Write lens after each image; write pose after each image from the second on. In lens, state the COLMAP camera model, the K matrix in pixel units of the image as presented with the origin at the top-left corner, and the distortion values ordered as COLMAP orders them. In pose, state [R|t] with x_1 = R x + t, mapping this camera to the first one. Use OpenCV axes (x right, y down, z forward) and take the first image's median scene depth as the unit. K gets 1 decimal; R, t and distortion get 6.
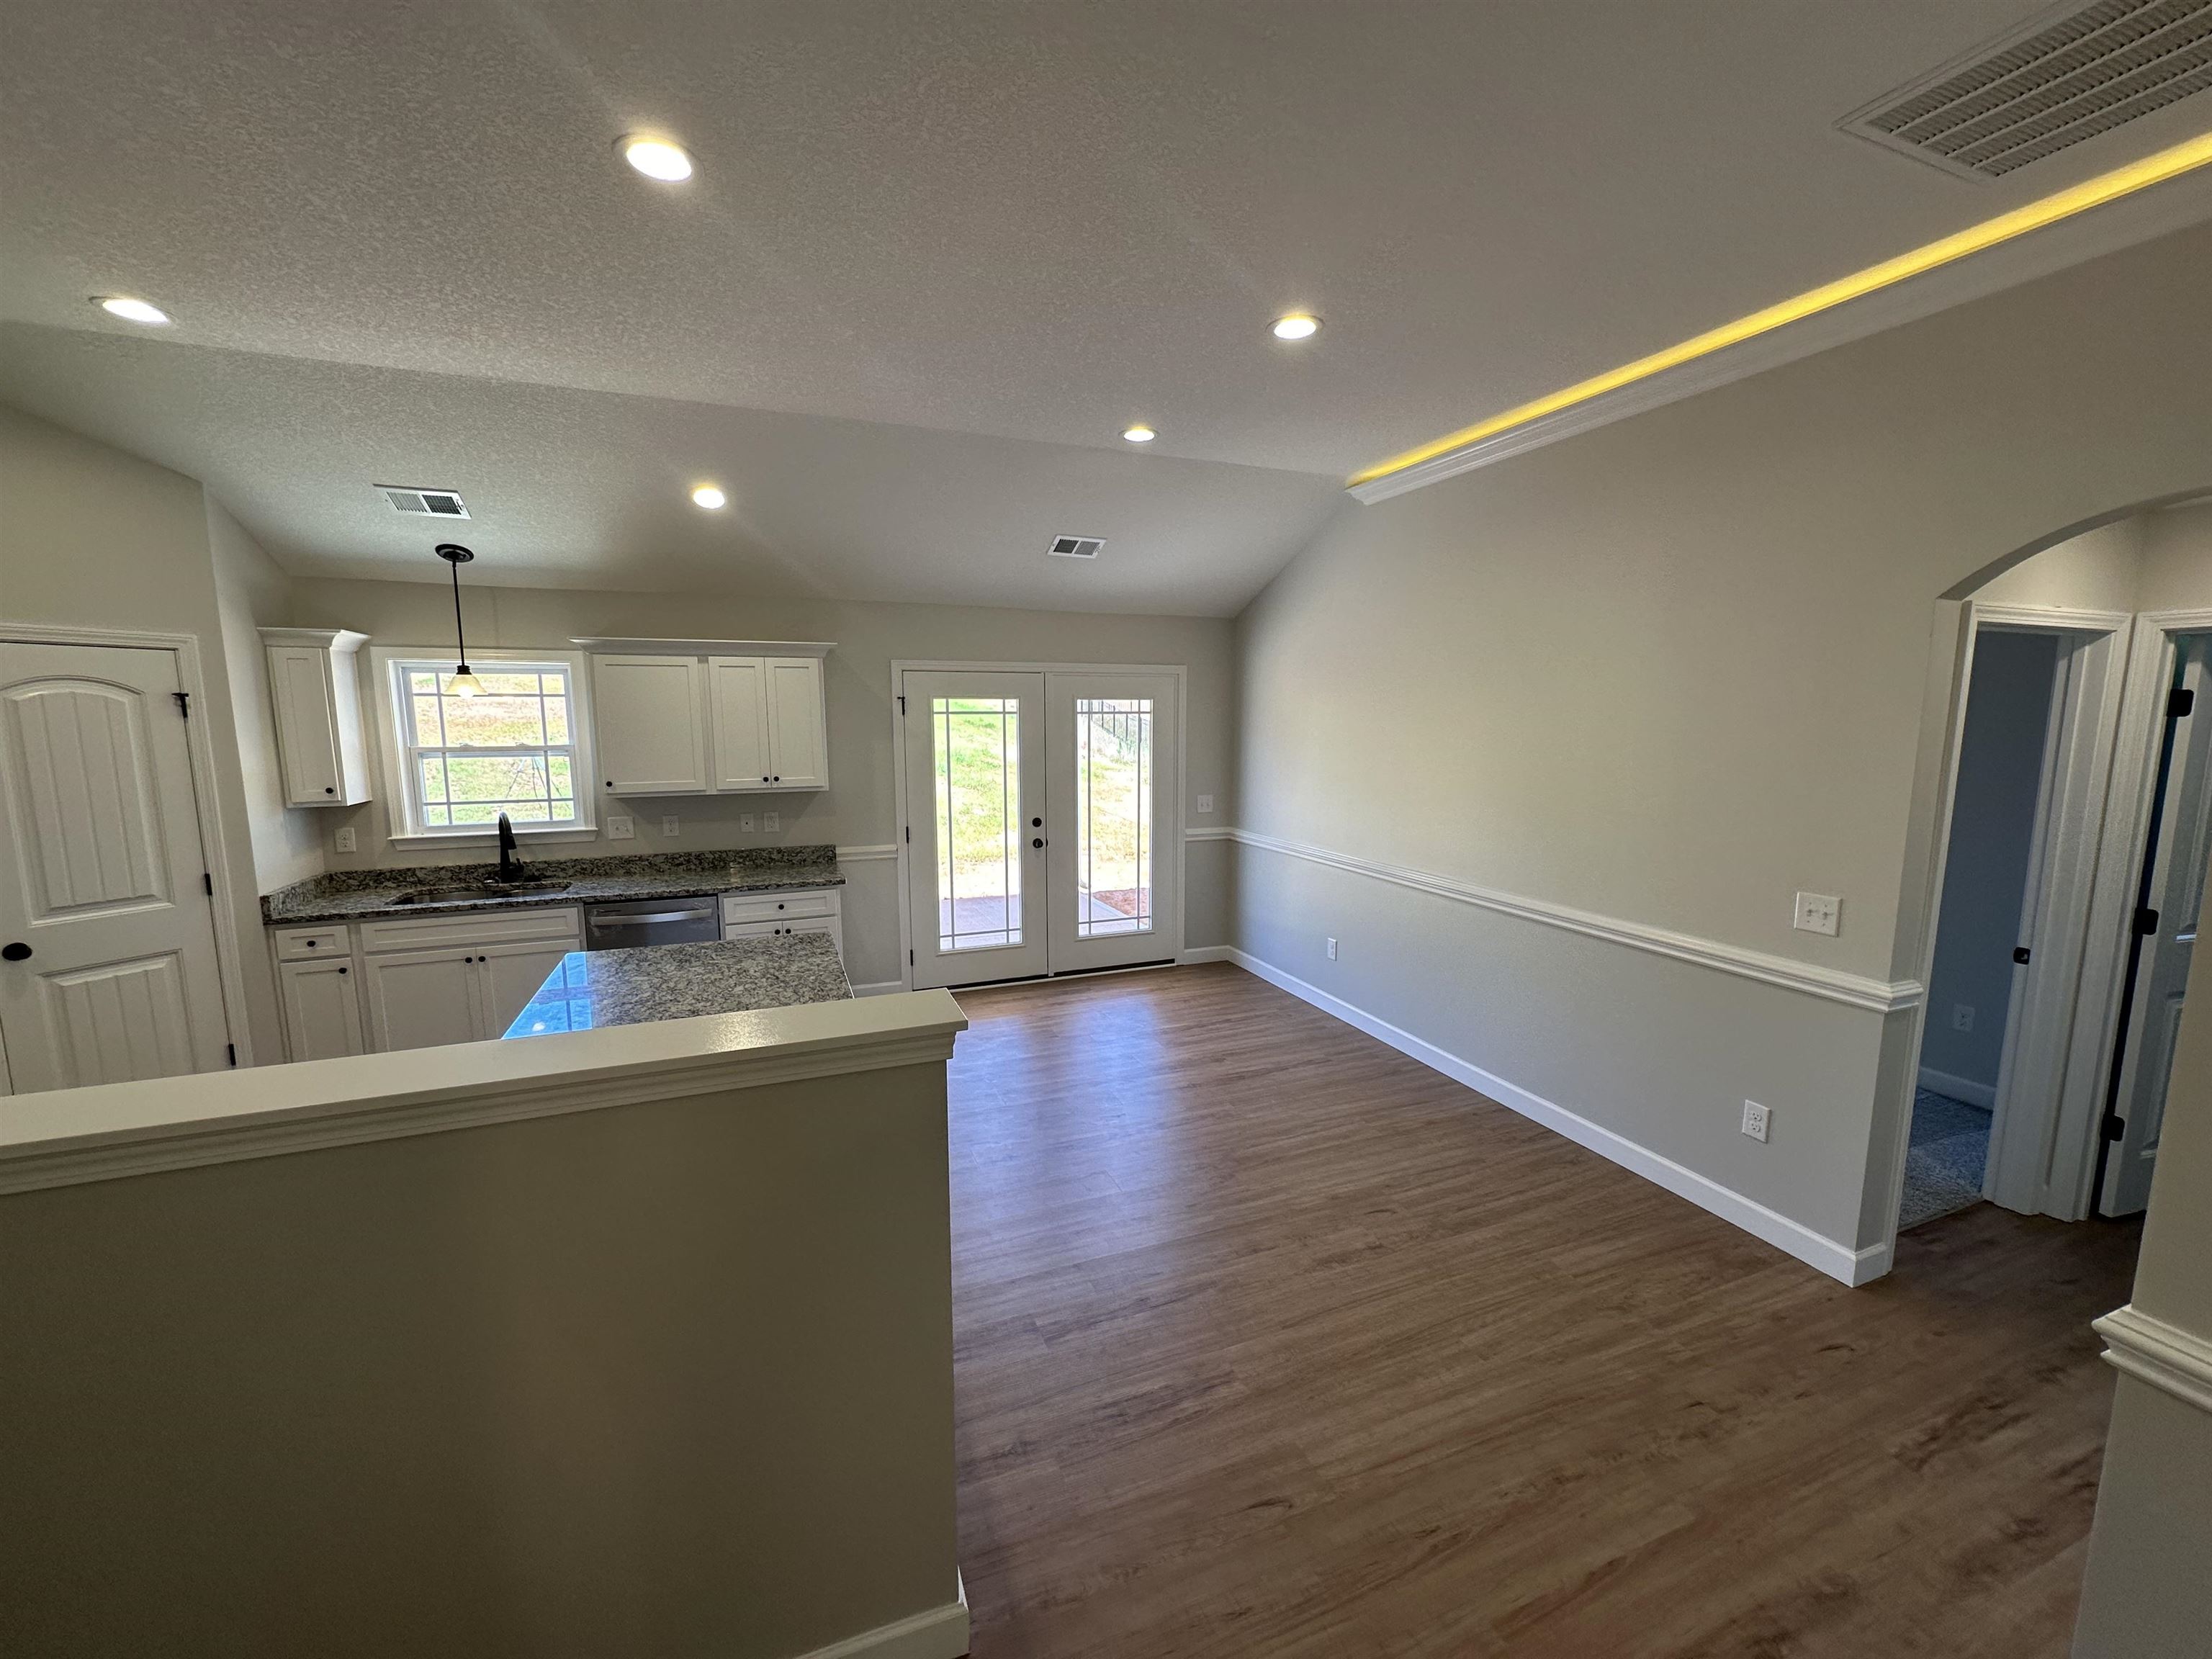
lens RADIAL K [[881.6, 0, 1103.1], [0, 881.6, 829.9], [0, 0, 1]] dist [-0.003618, 0.000320]
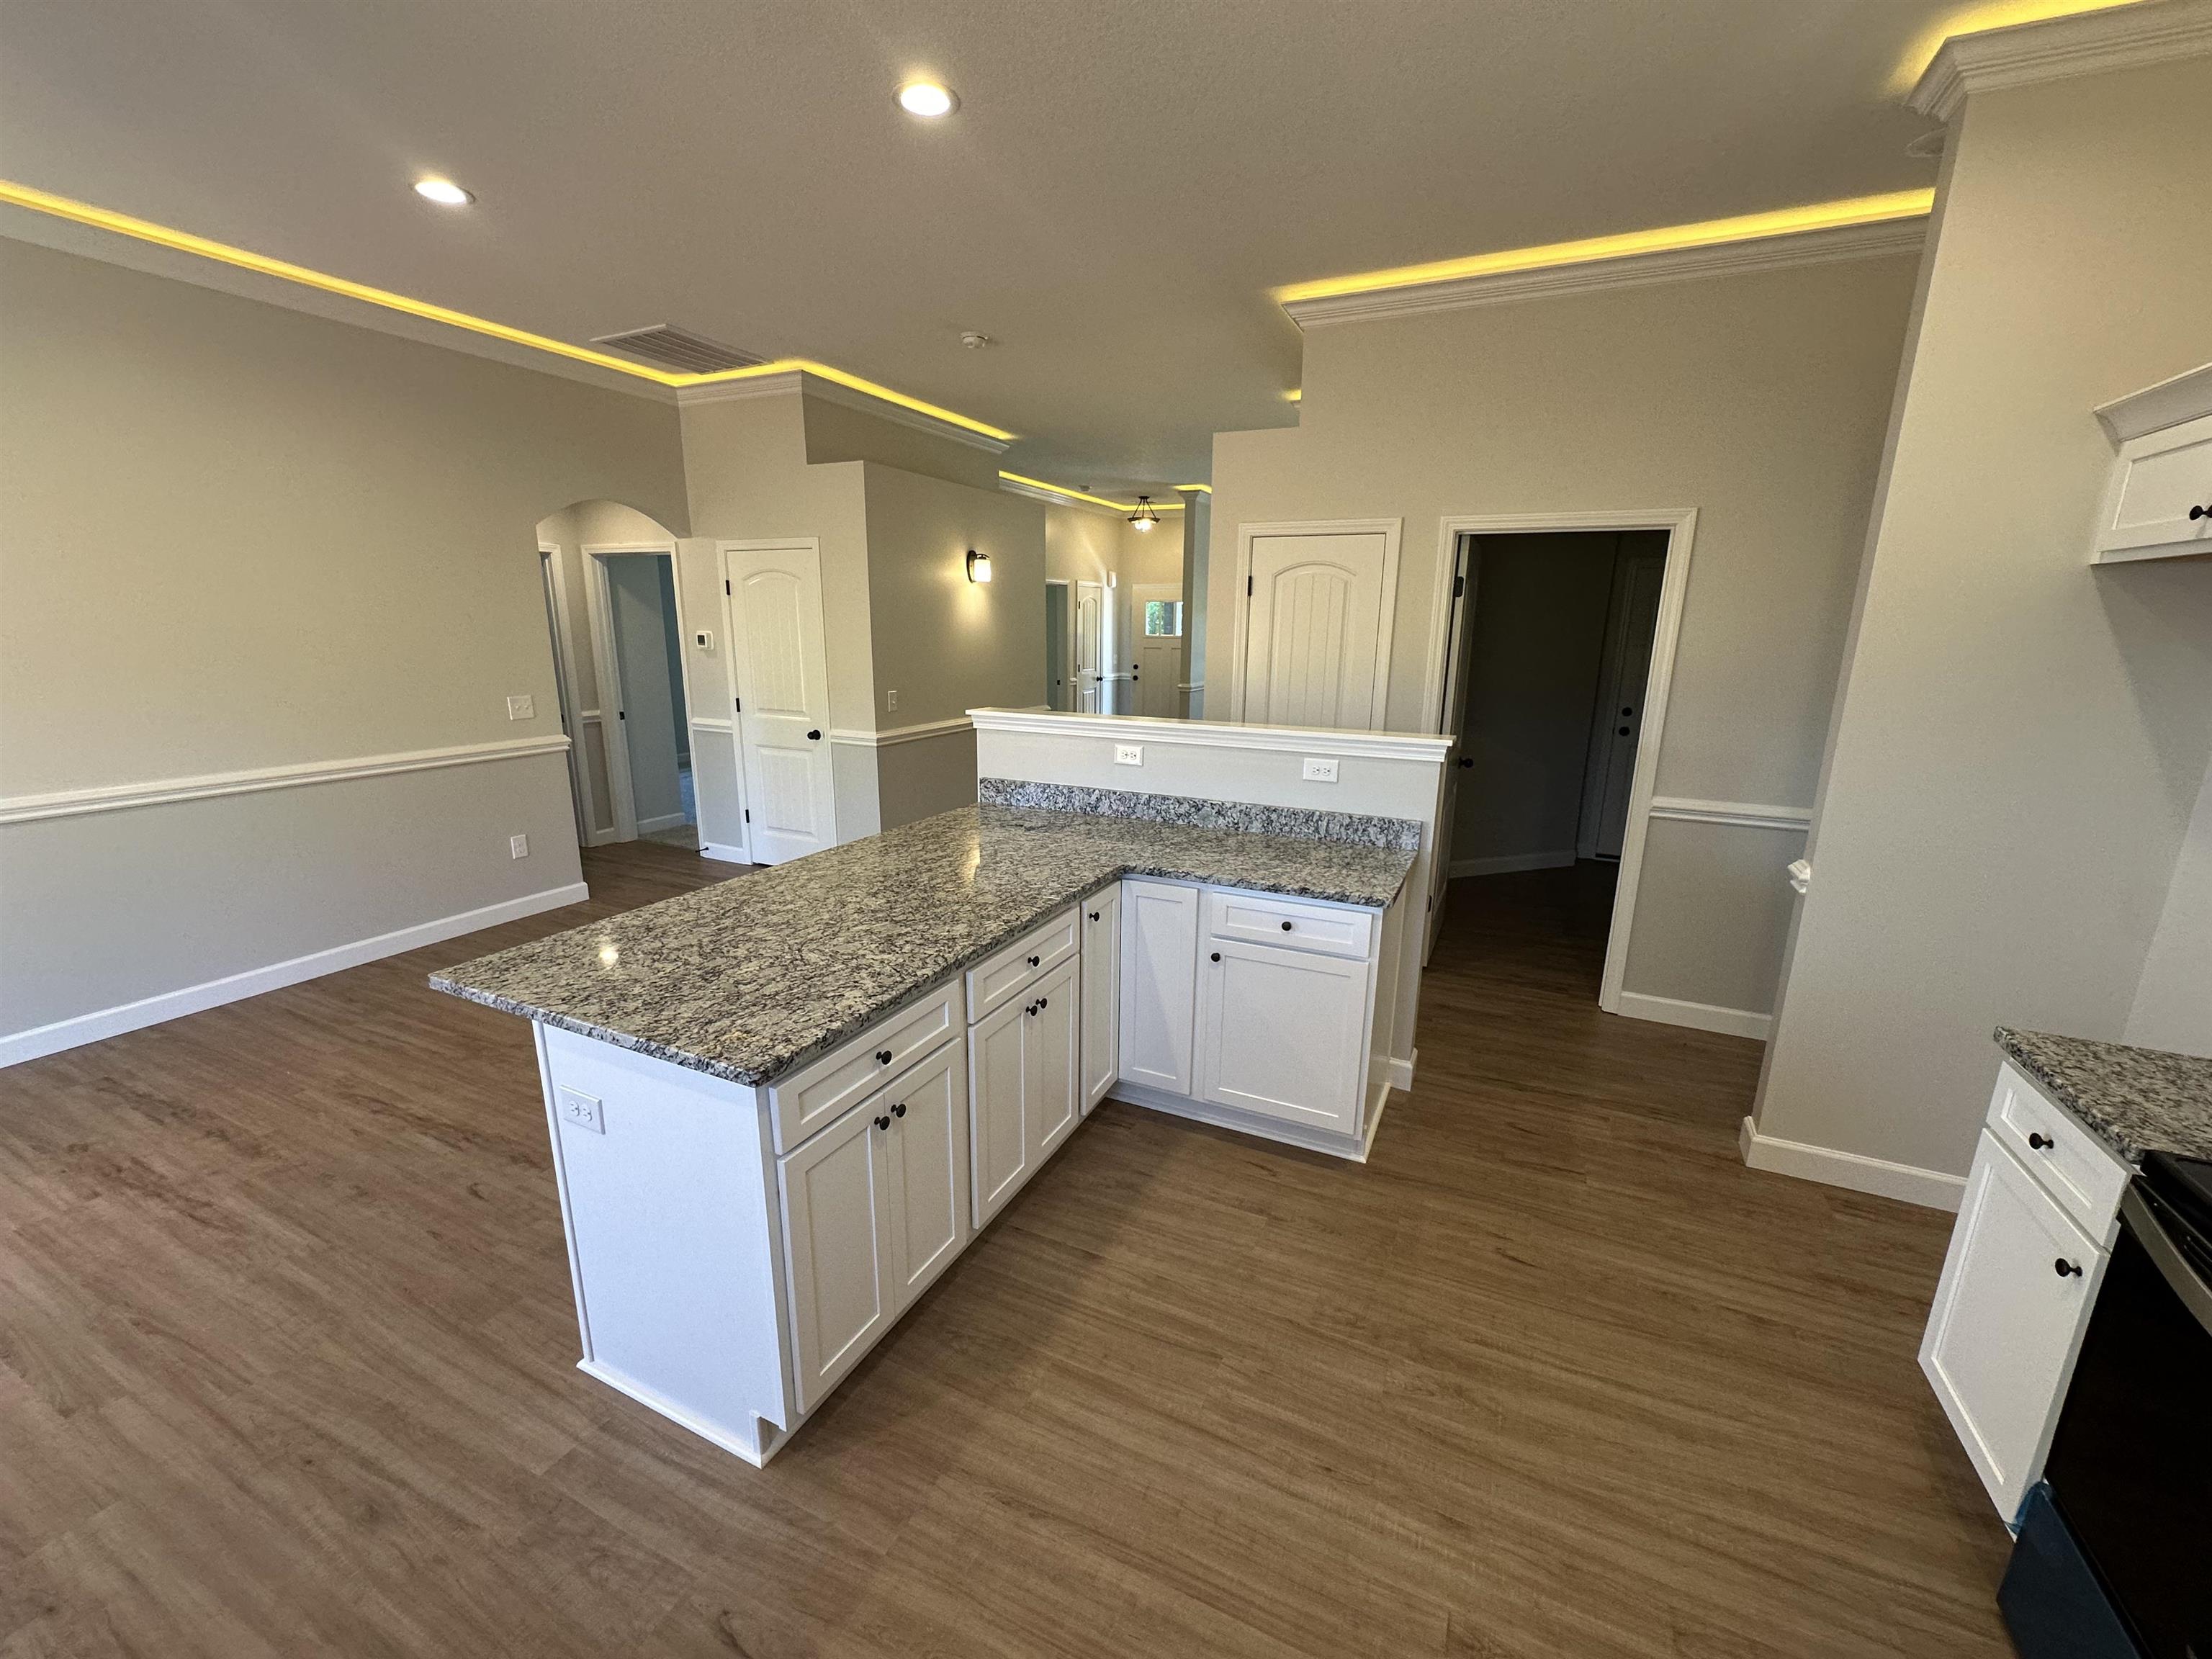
lens RADIAL K [[881.6, 0, 1110.2], [0, 881.6, 830.6], [0, 0, 1]] dist [-0.003618, 0.000320]
pose [[-0.681355, -0.176459, 0.710364, -1.141193], [0.086472, 0.944303, 0.317512, -0.114178], [-0.726827, 0.277765, -0.628147, 1.236101]]
